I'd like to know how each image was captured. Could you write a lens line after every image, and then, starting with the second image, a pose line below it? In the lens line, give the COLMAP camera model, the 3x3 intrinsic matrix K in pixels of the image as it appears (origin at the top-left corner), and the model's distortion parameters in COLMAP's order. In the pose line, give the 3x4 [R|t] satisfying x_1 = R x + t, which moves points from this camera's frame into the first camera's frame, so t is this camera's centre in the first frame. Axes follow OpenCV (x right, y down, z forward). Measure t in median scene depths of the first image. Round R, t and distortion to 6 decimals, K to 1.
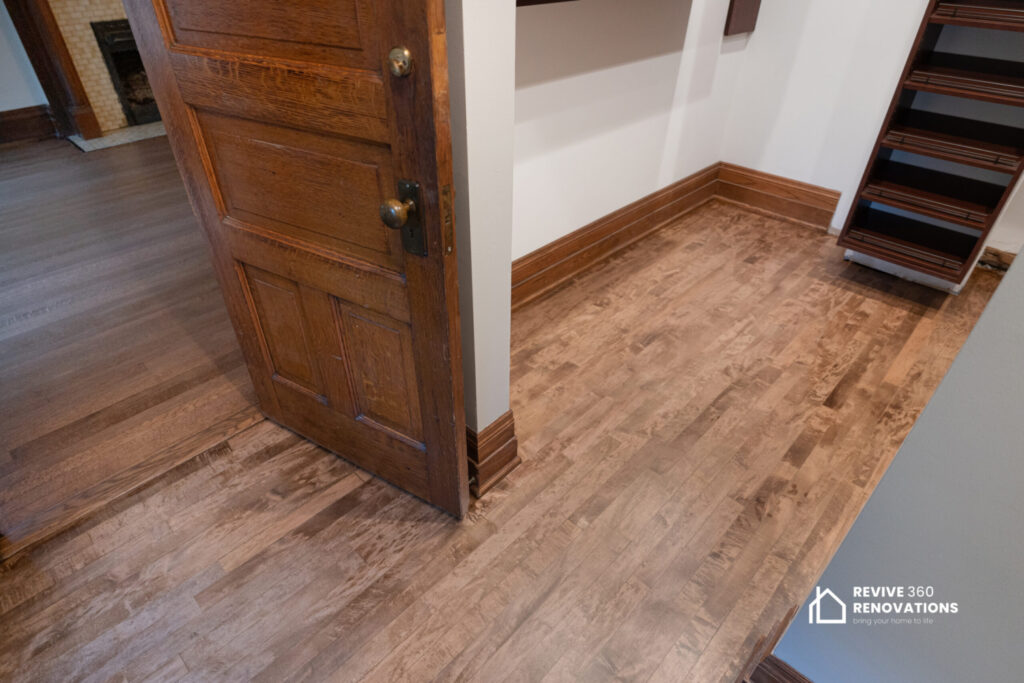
lens RADIAL K [[556.9, 0, 508.6], [0, 556.9, 341.5], [0, 0, 1]] dist [0.005299, 0.000505]
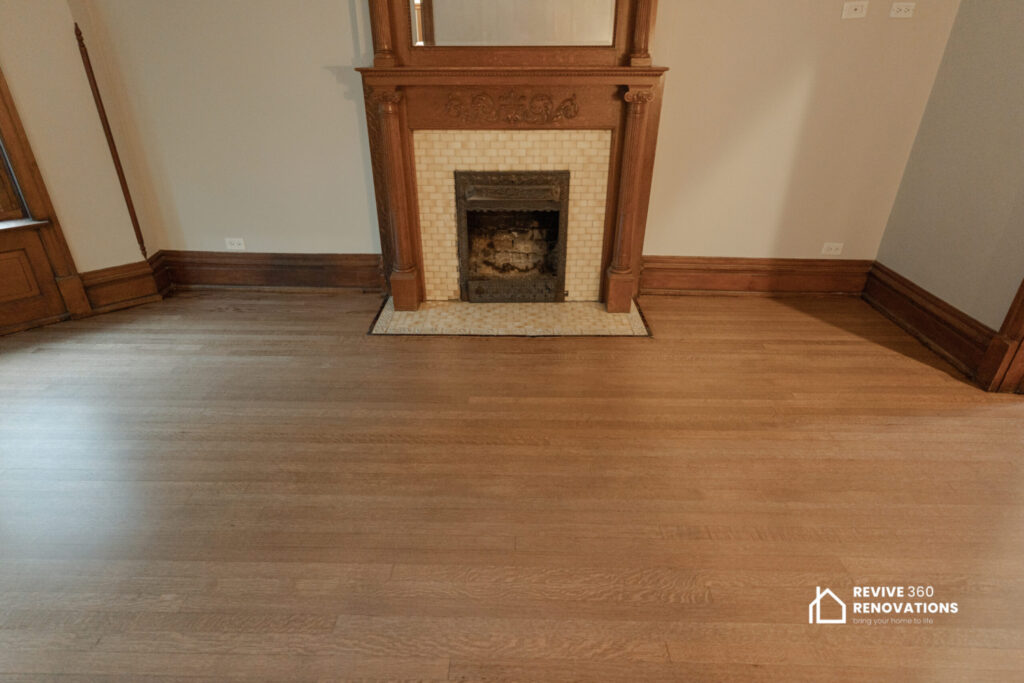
lens RADIAL K [[556.9, 0, 513.4], [0, 556.9, 339.2], [0, 0, 1]] dist [0.005299, 0.000505]
pose [[0.683552, 0.344830, -0.643311, -0.174663], [-0.447433, 0.894309, 0.003950, -0.405165], [0.576681, 0.285138, 0.765595, 0.554419]]
